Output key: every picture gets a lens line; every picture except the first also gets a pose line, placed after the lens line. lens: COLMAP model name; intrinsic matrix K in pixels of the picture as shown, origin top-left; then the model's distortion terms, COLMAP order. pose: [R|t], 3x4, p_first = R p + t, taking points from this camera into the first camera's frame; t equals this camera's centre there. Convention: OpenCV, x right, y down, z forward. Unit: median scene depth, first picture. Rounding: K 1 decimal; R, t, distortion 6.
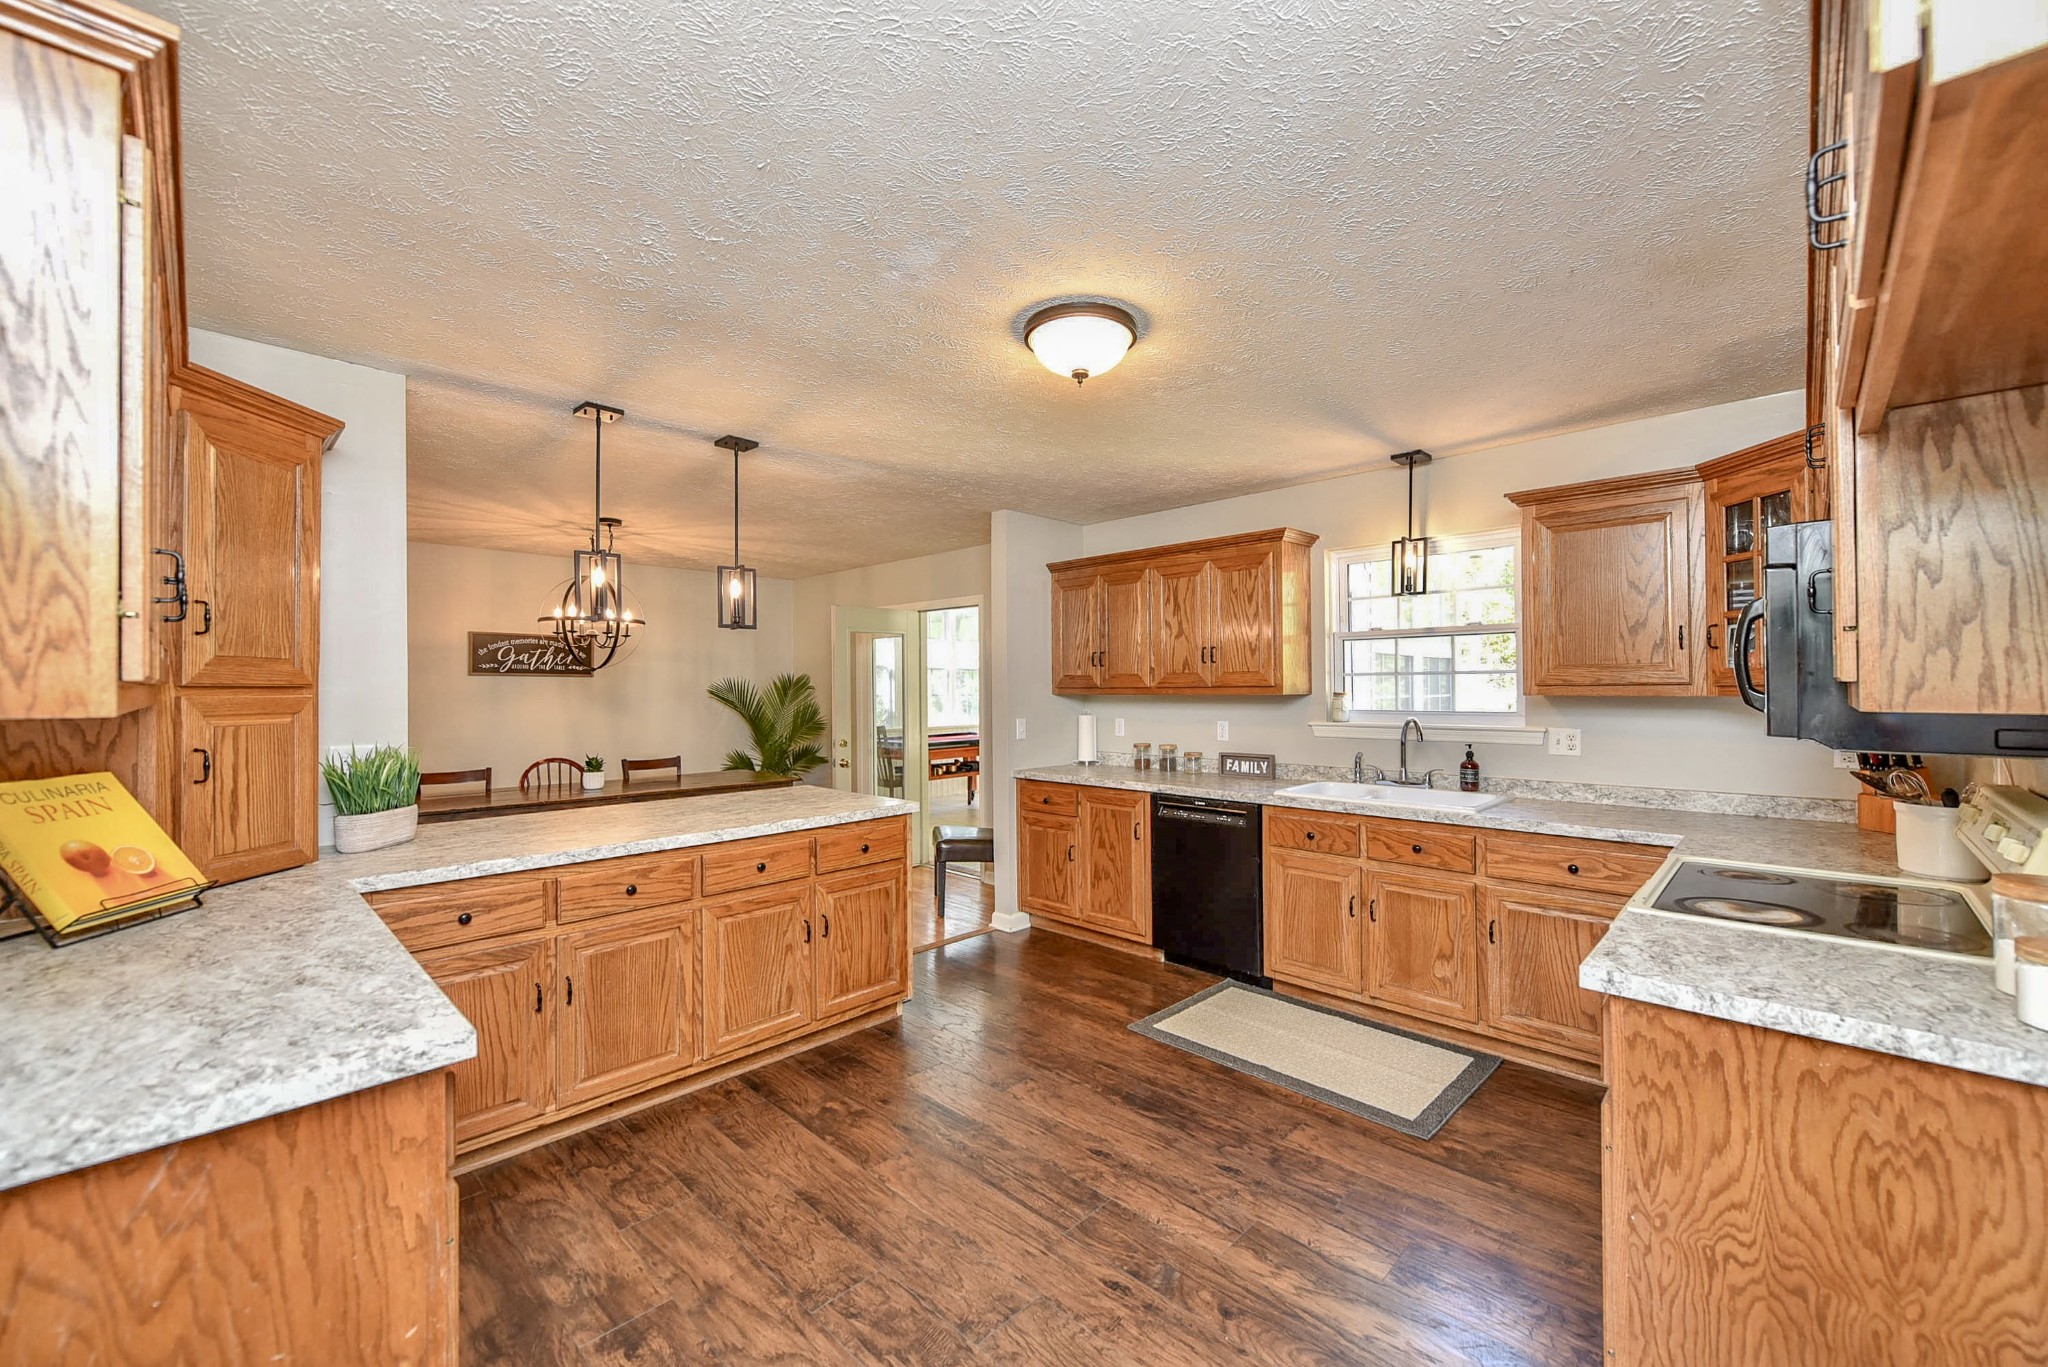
lens RADIAL K [[807.4, 0, 1034.9], [0, 807.4, 673.9], [0, 0, 1]] dist [-0.002818, -0.003391]
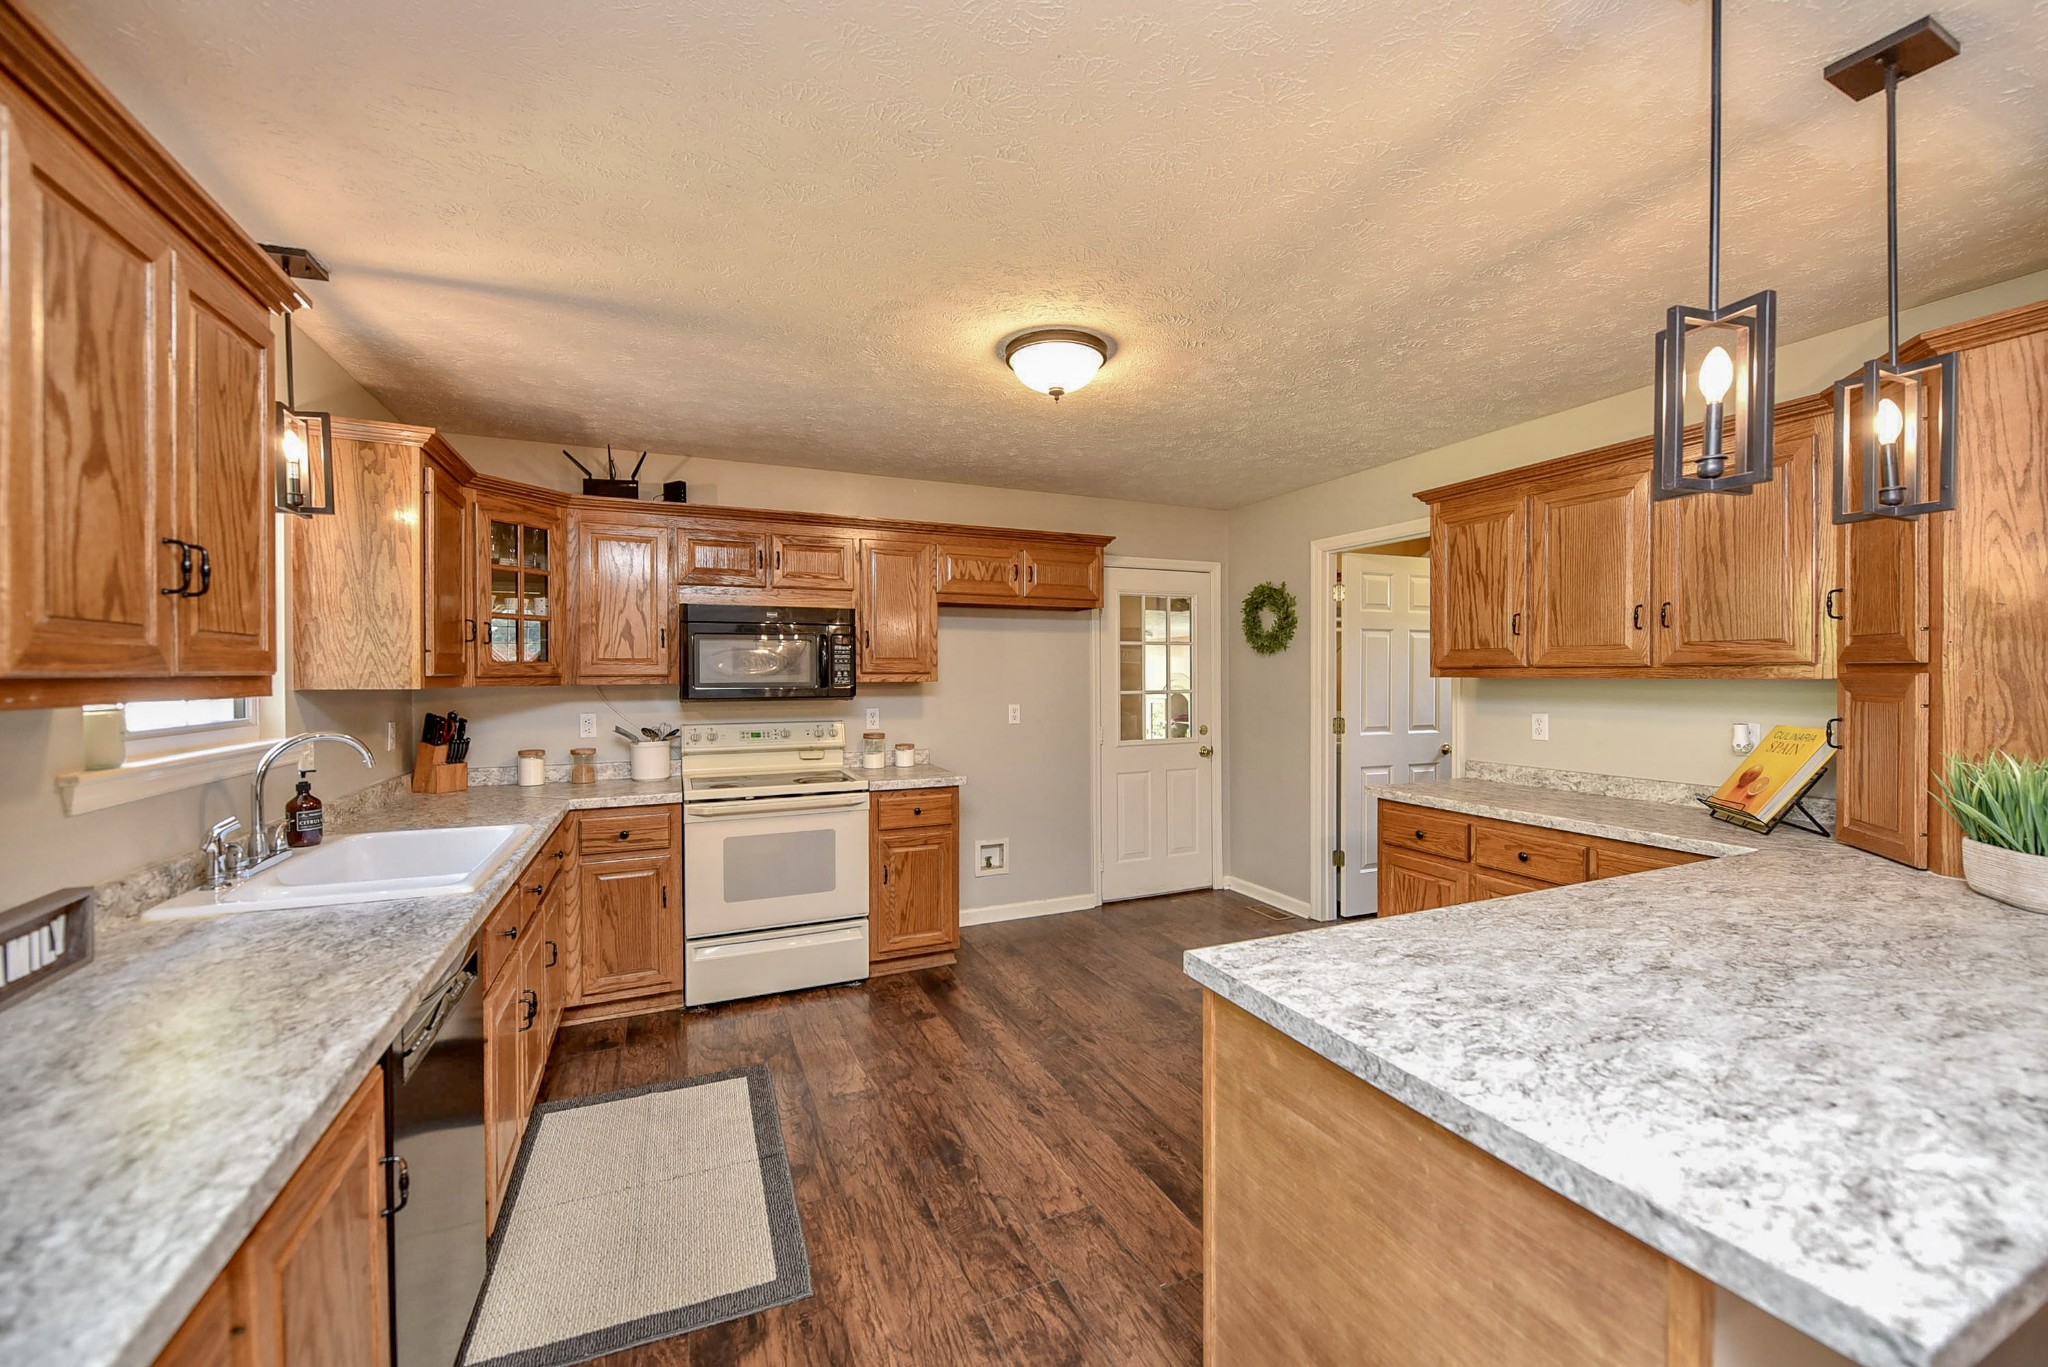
lens RADIAL K [[807.4, 0, 1034.9], [0, 807.4, 673.9], [0, 0, 1]] dist [-0.002818, -0.003391]
pose [[-0.928363, 0.009113, 0.371564, -0.257979], [0.003469, 0.999868, -0.015856, 0.028318], [-0.371660, -0.013431, -0.928272, 1.609317]]
